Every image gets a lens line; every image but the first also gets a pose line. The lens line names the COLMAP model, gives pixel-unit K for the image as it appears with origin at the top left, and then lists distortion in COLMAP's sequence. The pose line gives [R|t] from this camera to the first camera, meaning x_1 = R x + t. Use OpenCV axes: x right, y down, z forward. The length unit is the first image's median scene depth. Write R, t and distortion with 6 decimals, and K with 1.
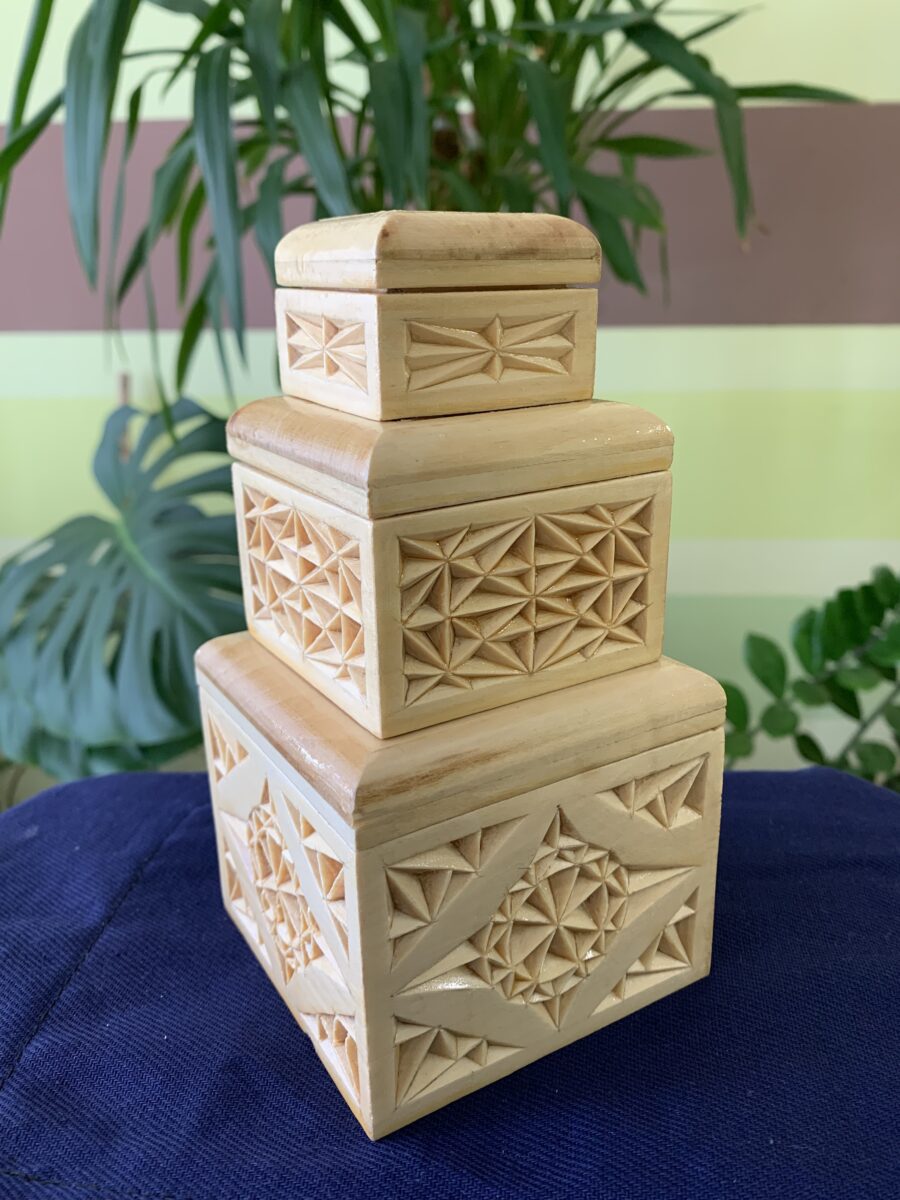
lens RADIAL K [[931.4, 0, 452.0], [0, 931.4, 594.1], [0, 0, 1]] dist [0.030404, -0.031146]
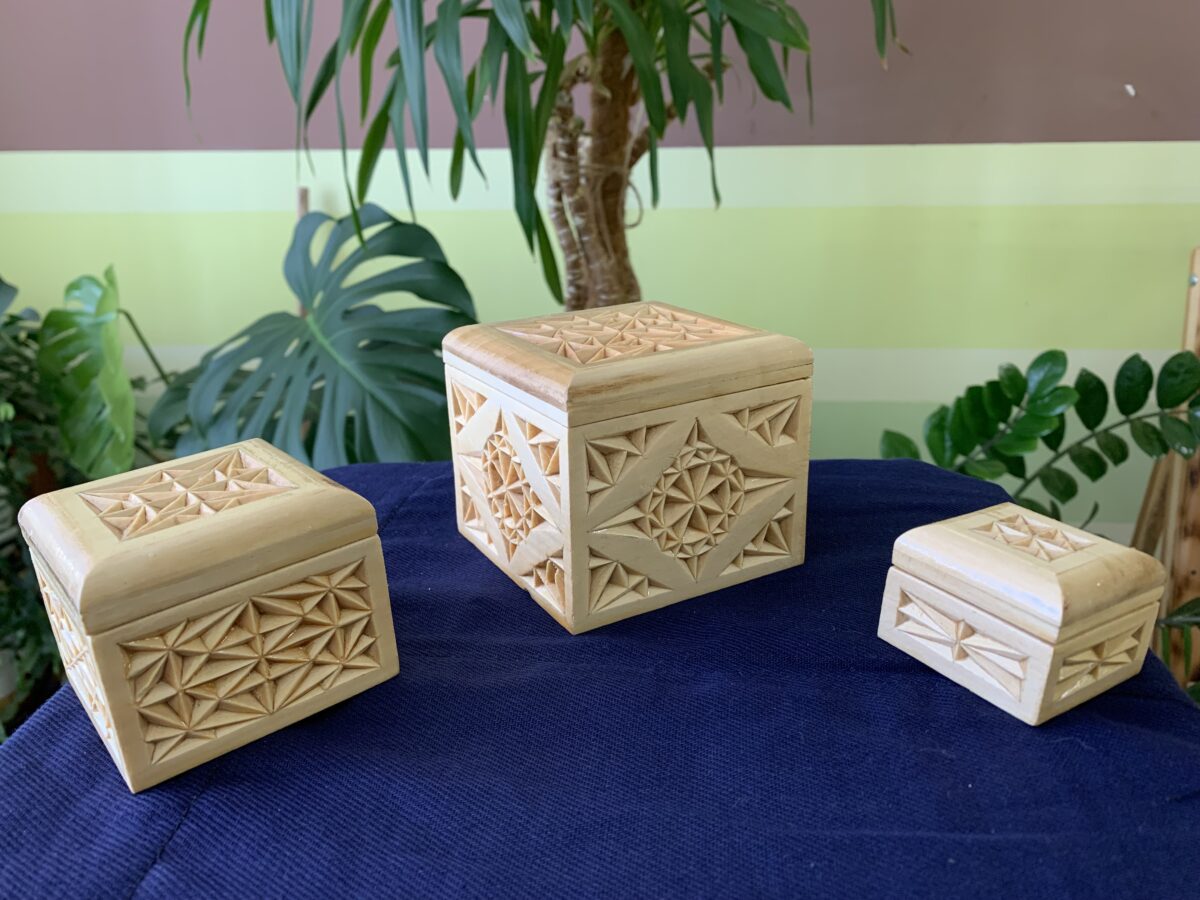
lens RADIAL K [[931.4, 0, 594.3], [0, 931.4, 456.4], [0, 0, 1]] dist [0.030404, -0.031146]
pose [[0.999896, 0.006626, -0.012782, -0.029360], [-0.006194, 0.999417, 0.033574, 0.213662], [0.012997, -0.033491, 0.999355, -0.468078]]
